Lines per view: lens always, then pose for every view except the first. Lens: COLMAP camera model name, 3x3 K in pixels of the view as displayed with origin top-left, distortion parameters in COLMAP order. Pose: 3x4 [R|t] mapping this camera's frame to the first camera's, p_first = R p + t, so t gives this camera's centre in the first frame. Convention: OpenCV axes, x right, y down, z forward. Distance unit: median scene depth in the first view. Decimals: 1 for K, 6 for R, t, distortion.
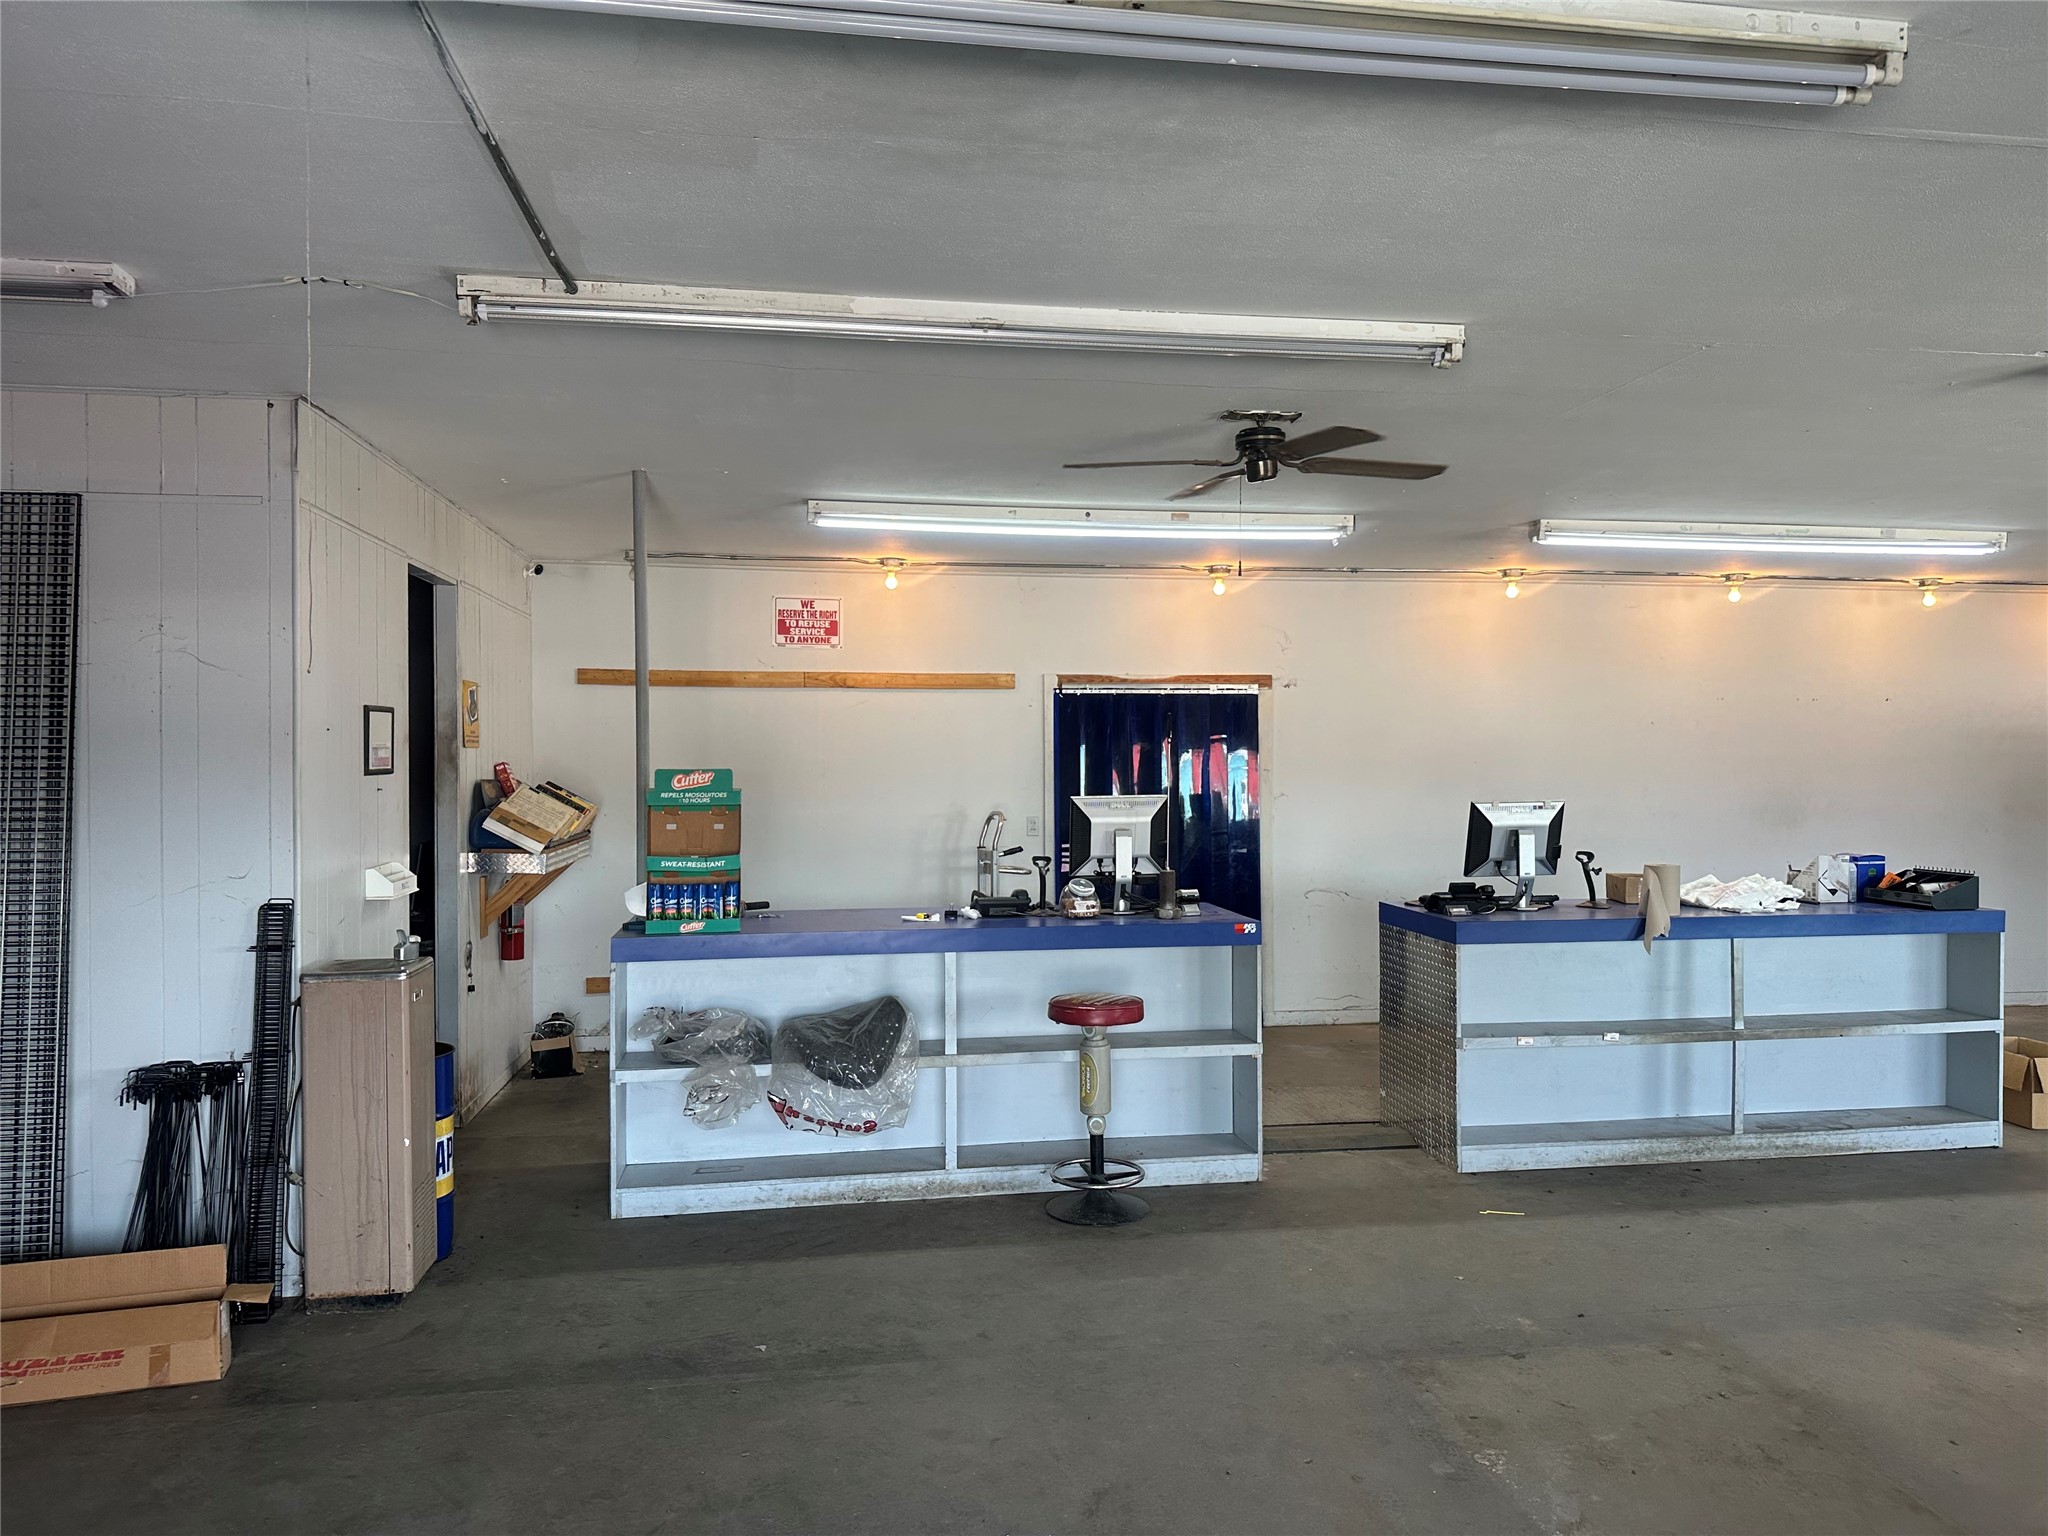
lens RADIAL K [[1429.8, 0, 1037.4], [0, 1429.8, 772.1], [0, 0, 1]] dist [0.039422, -0.036827]
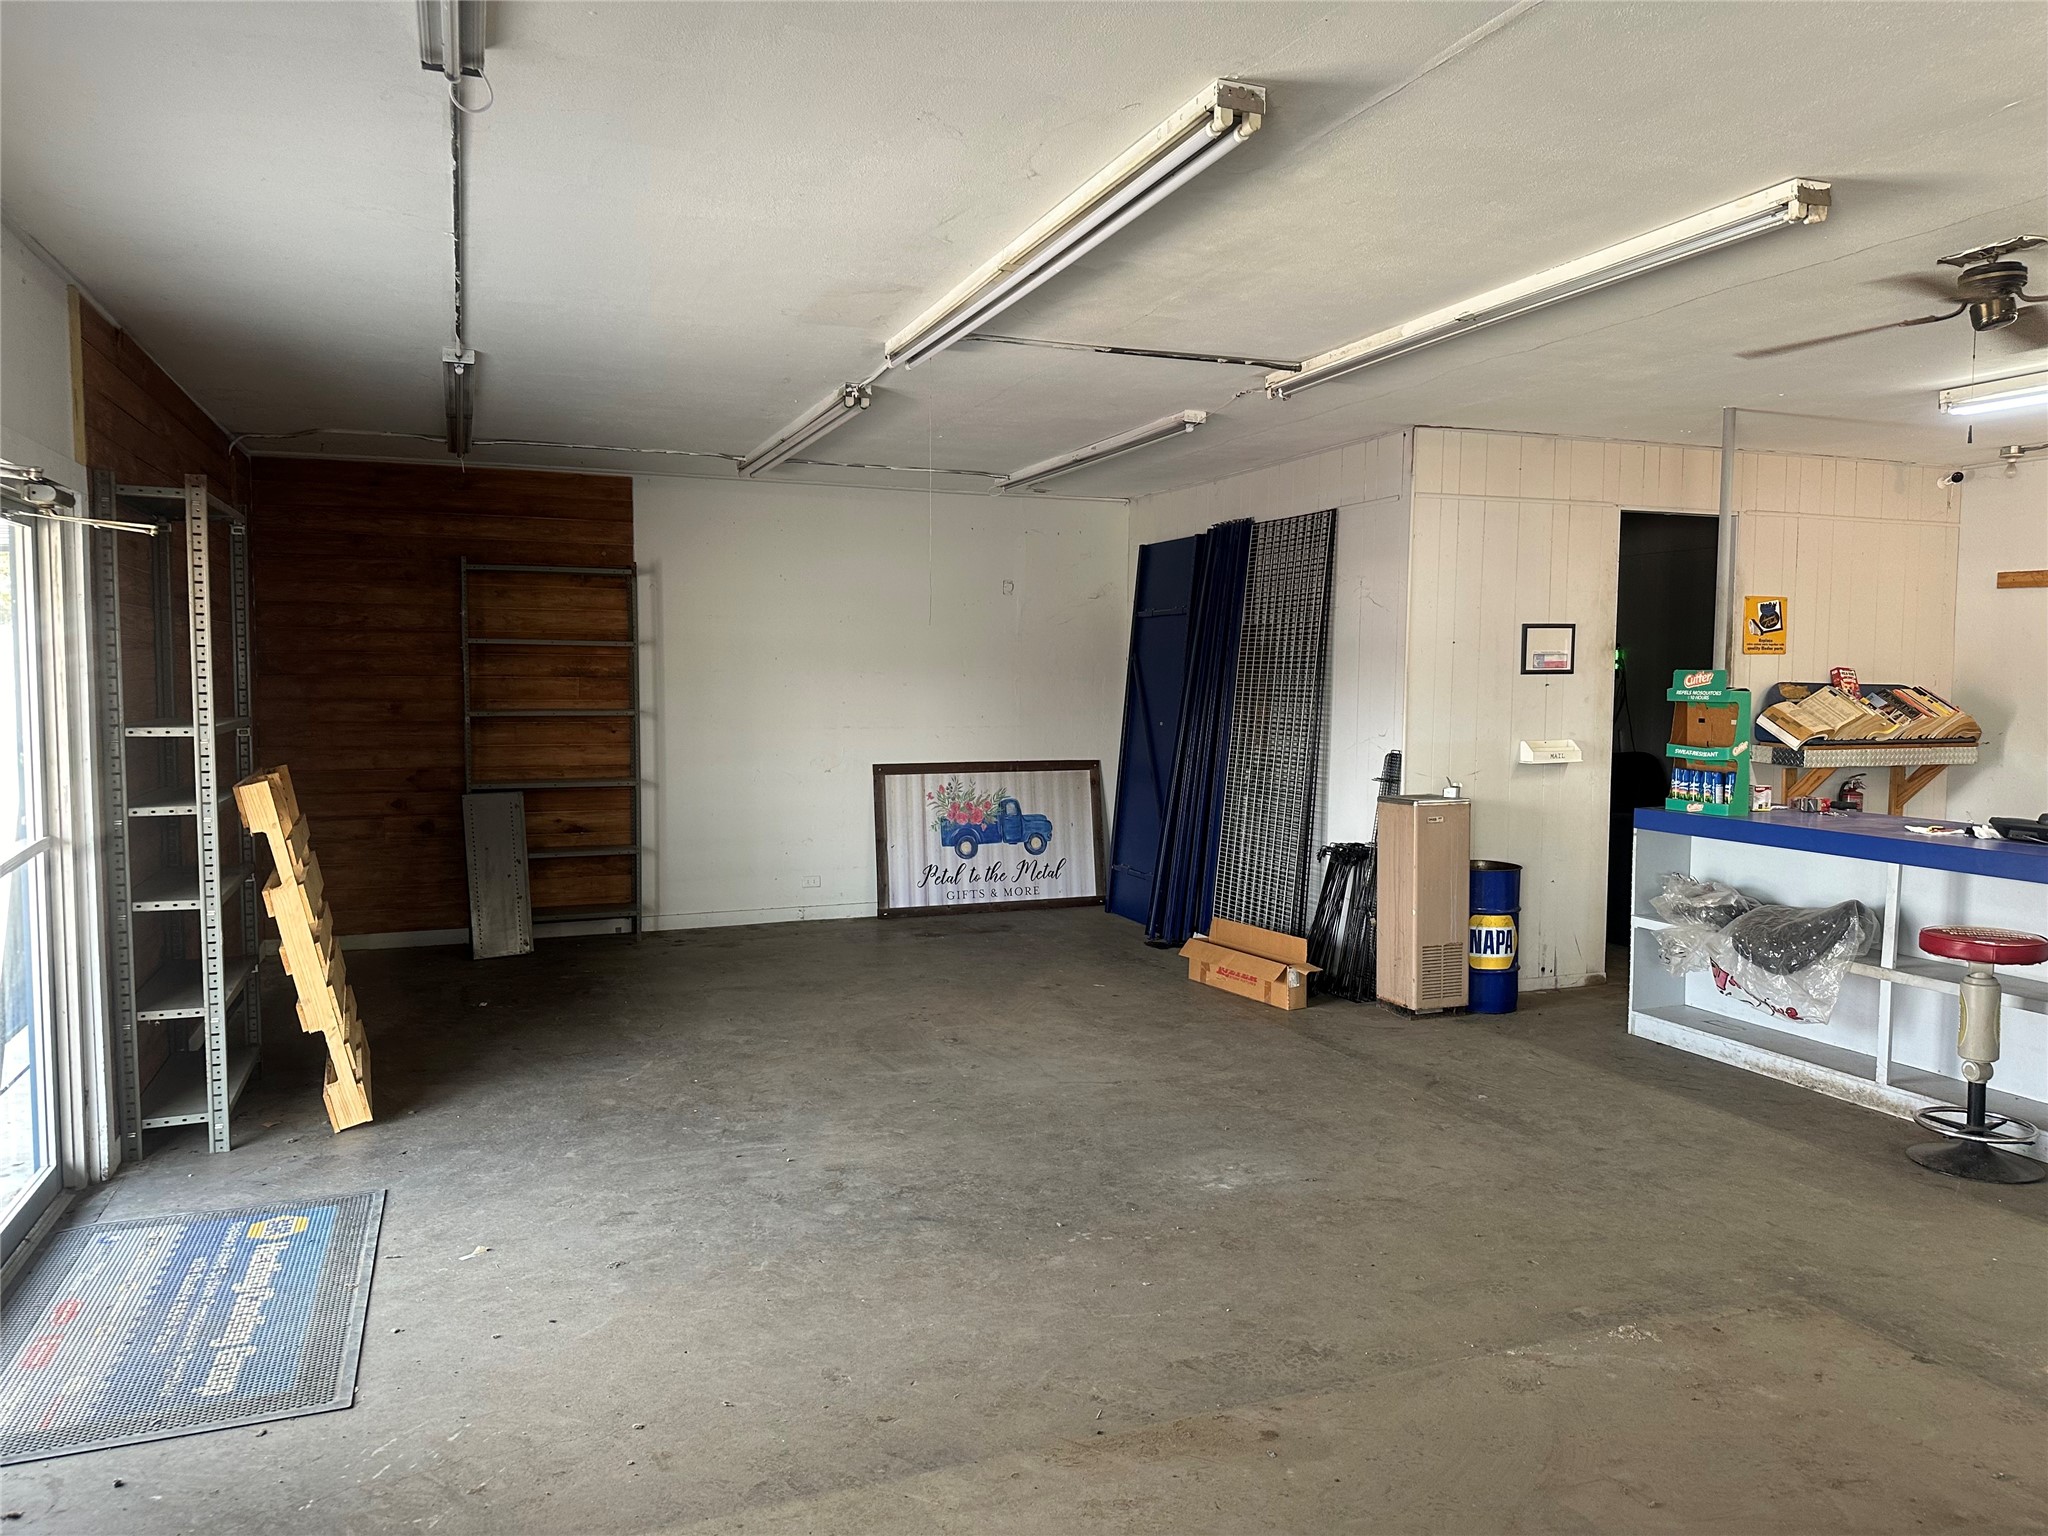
lens RADIAL K [[1429.8, 0, 1017.3], [0, 1429.8, 759.8], [0, 0, 1]] dist [0.039422, -0.036827]
pose [[0.198077, 0.062622, -0.978184, 0.809161], [-0.014535, 0.998035, 0.060949, 0.007191], [0.980079, 0.002145, 0.198598, 0.241338]]
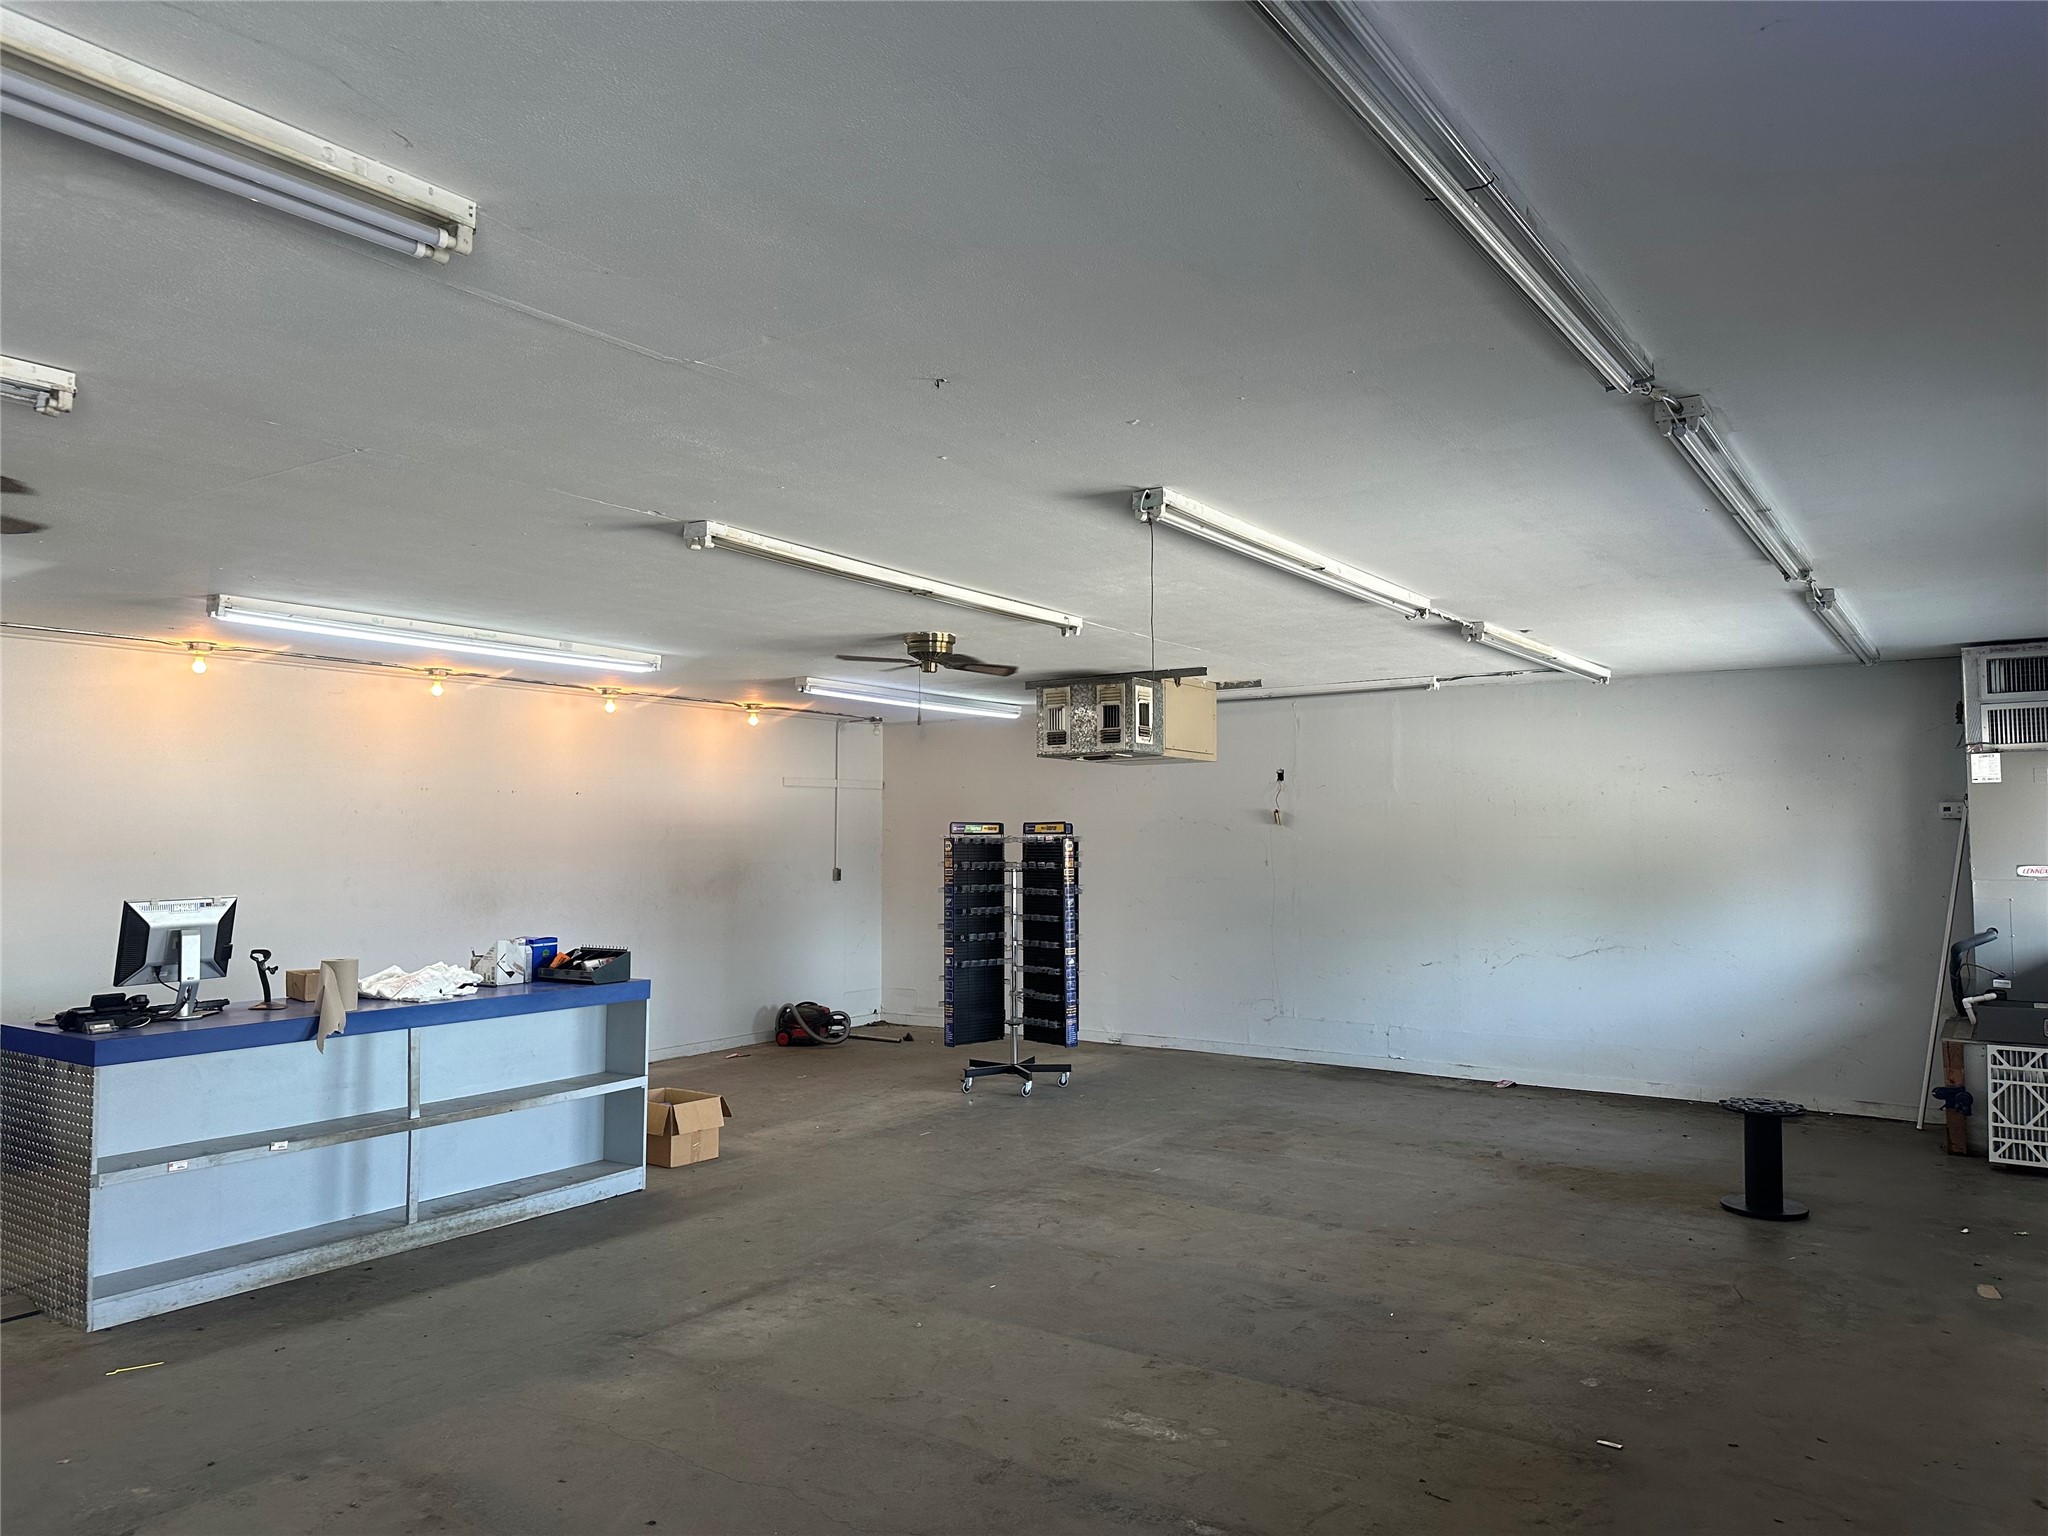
lens RADIAL K [[1429.8, 0, 1038.2], [0, 1429.8, 764.4], [0, 0, 1]] dist [0.039422, -0.036827]
pose [[0.697028, 0.035162, 0.716181, 0.057345], [0.007049, 0.998413, -0.055879, -0.010115], [-0.717009, 0.043998, 0.695674, -0.029721]]
